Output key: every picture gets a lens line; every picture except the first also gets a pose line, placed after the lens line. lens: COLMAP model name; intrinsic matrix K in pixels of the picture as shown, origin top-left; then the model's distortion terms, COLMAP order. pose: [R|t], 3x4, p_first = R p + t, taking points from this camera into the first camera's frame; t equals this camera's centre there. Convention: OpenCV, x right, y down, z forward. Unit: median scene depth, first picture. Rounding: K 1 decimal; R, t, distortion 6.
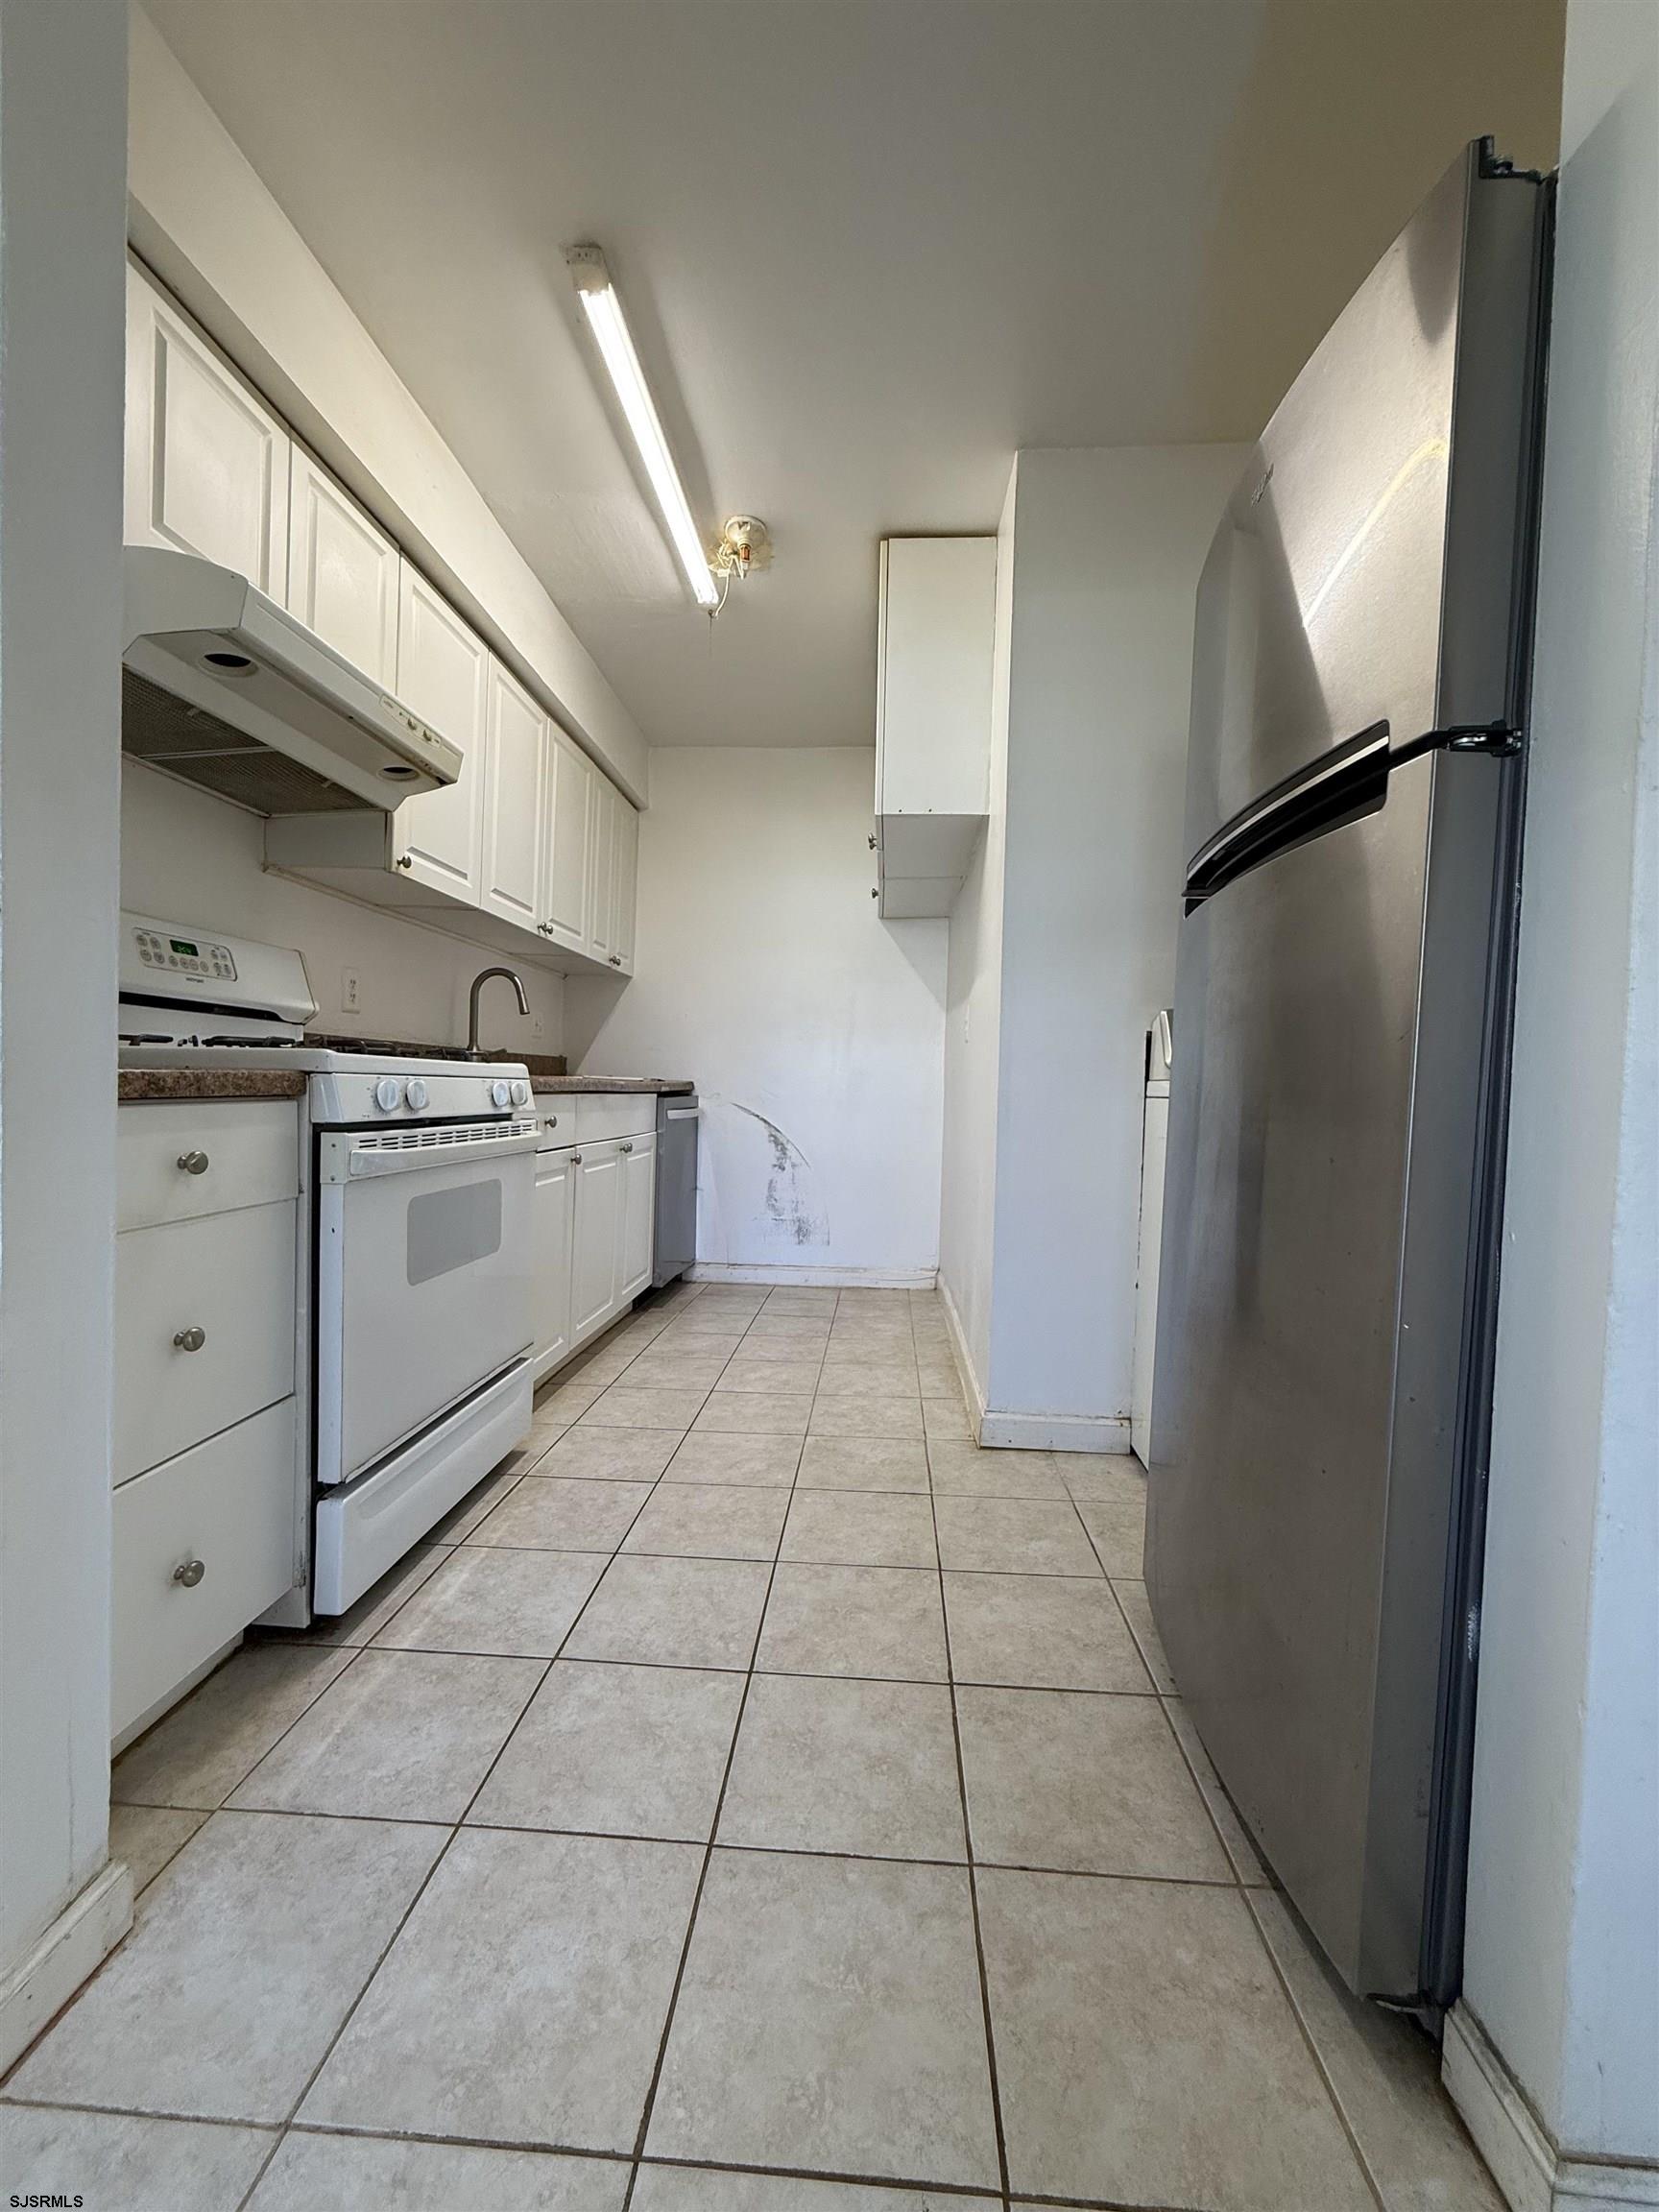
lens RADIAL K [[882.2, 0, 829.5], [0, 882.2, 1106.0], [0, 0, 1]] dist [-0.000690, -0.000030]
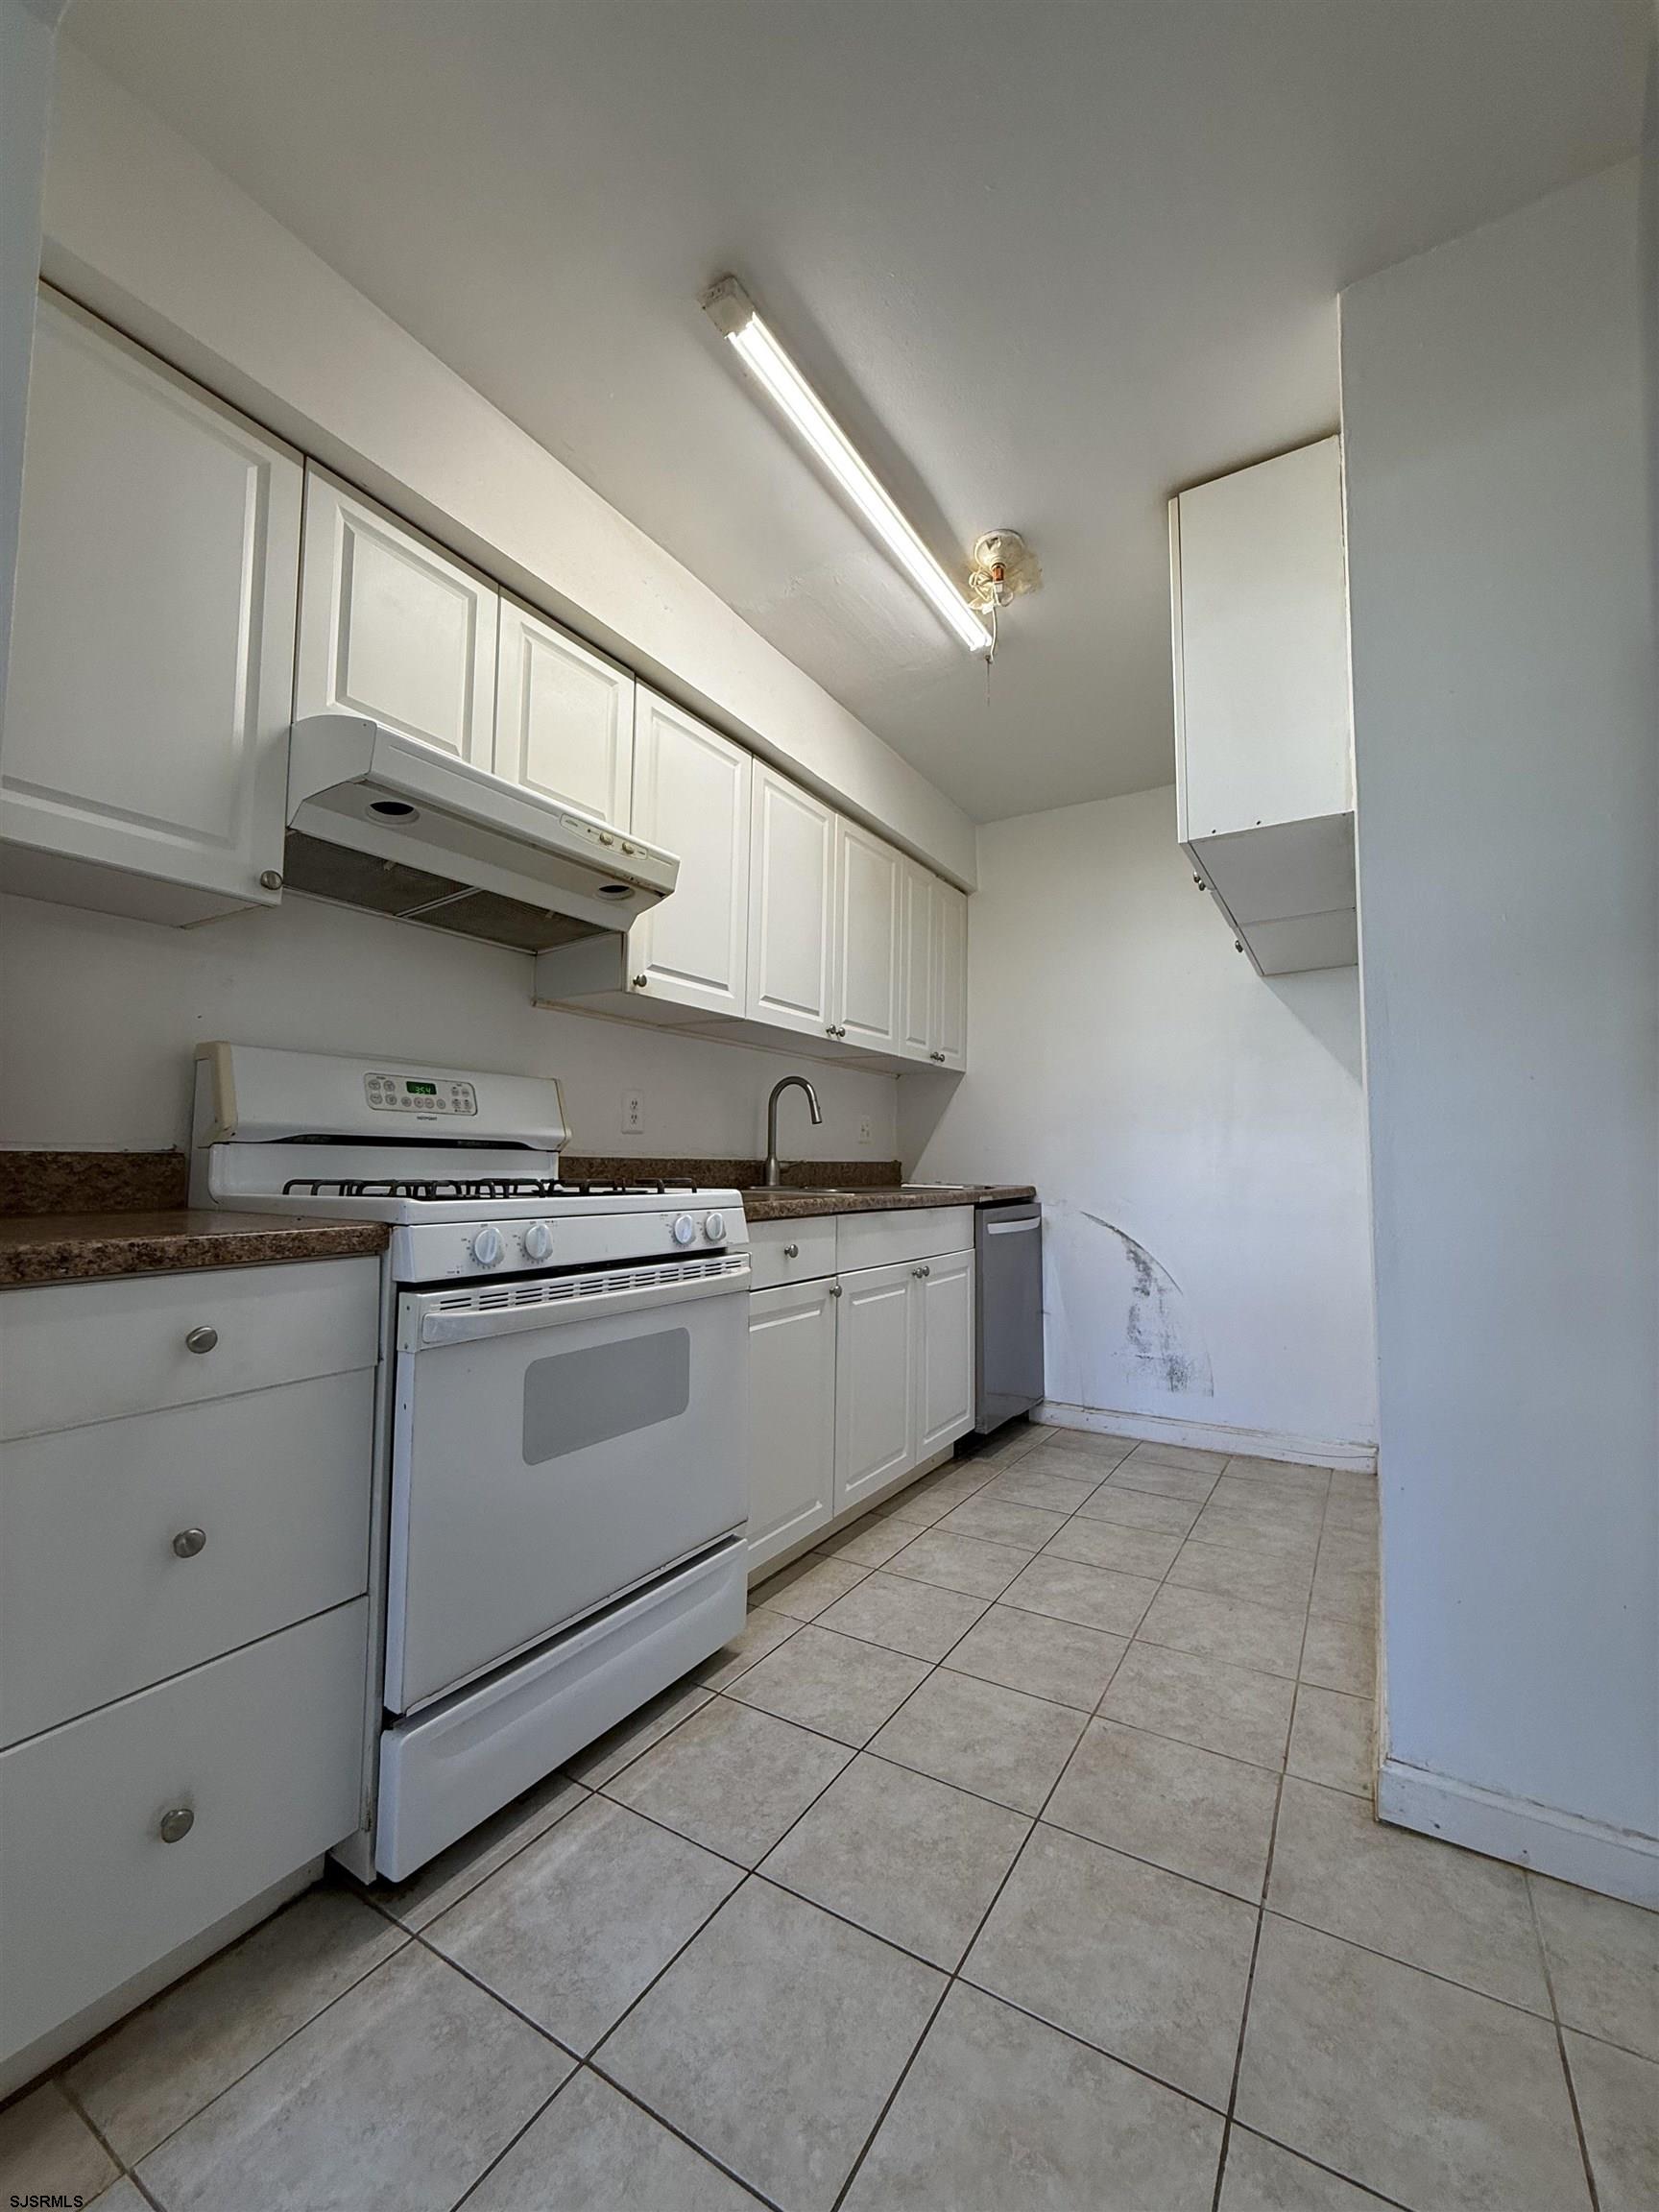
lens RADIAL K [[882.2, 0, 829.5], [0, 882.2, 1106.0], [0, 0, 1]] dist [-0.000690, -0.000030]
pose [[0.882611, -0.052725, -0.467139, 0.149939], [0.006949, 0.995045, -0.099179, -0.042468], [0.470053, 0.084290, 0.878604, 0.259650]]
